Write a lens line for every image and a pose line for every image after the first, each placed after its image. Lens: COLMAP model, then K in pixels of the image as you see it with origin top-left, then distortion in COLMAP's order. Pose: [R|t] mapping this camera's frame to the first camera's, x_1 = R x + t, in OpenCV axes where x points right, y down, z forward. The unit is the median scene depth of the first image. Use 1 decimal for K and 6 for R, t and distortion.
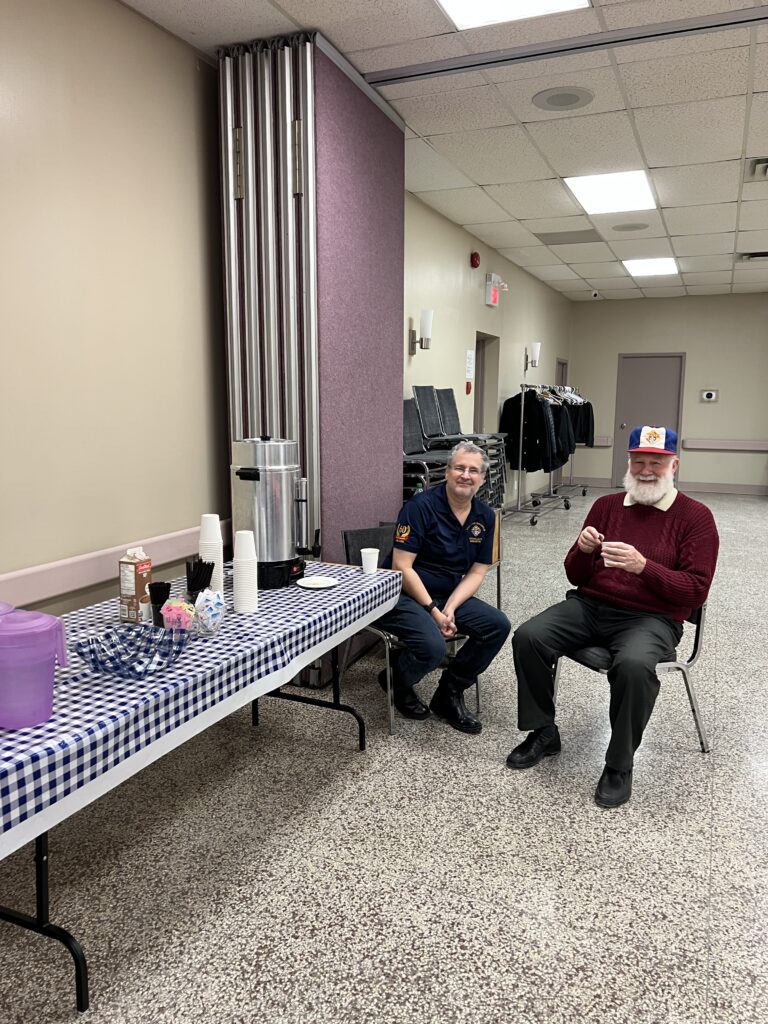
lens RADIAL K [[764.6, 0, 391.9], [0, 764.6, 509.0], [0, 0, 1]] dist [0.049493, -0.046494]
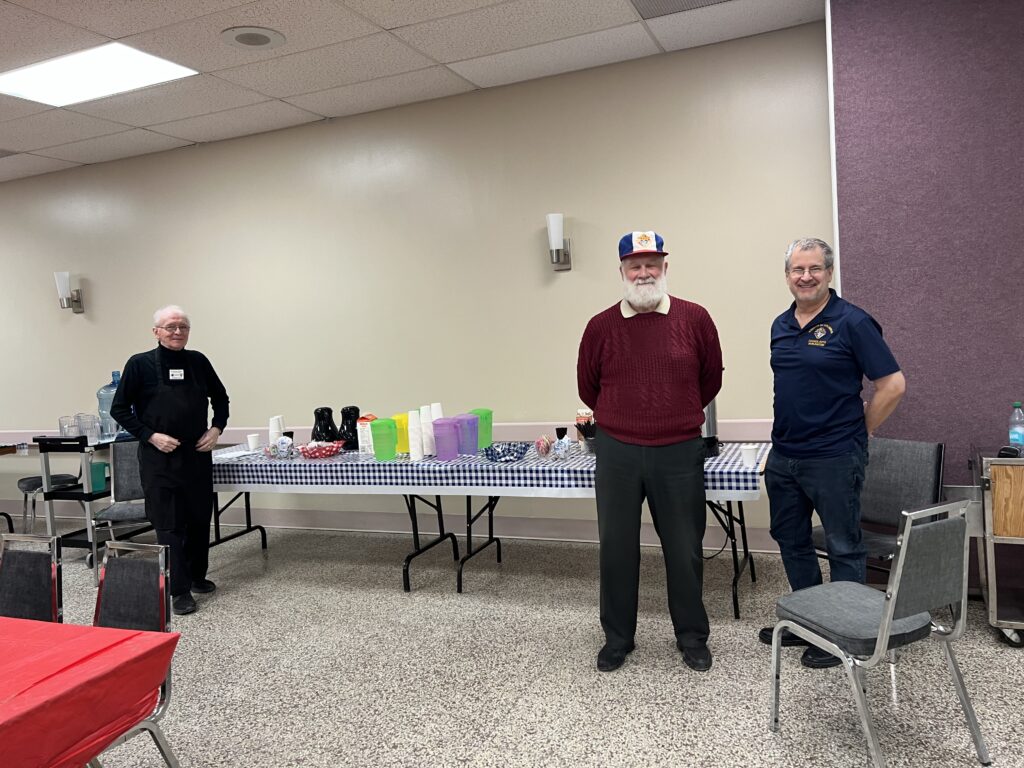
lens RADIAL K [[764.6, 0, 512.0], [0, 764.6, 384.0], [0, 0, 1]] dist [0.049493, -0.046494]
pose [[0.008734, 0.074072, -0.997215, 1.655515], [-0.068807, 0.994934, 0.073300, -0.147108], [0.997592, 0.067976, 0.013786, 0.954057]]
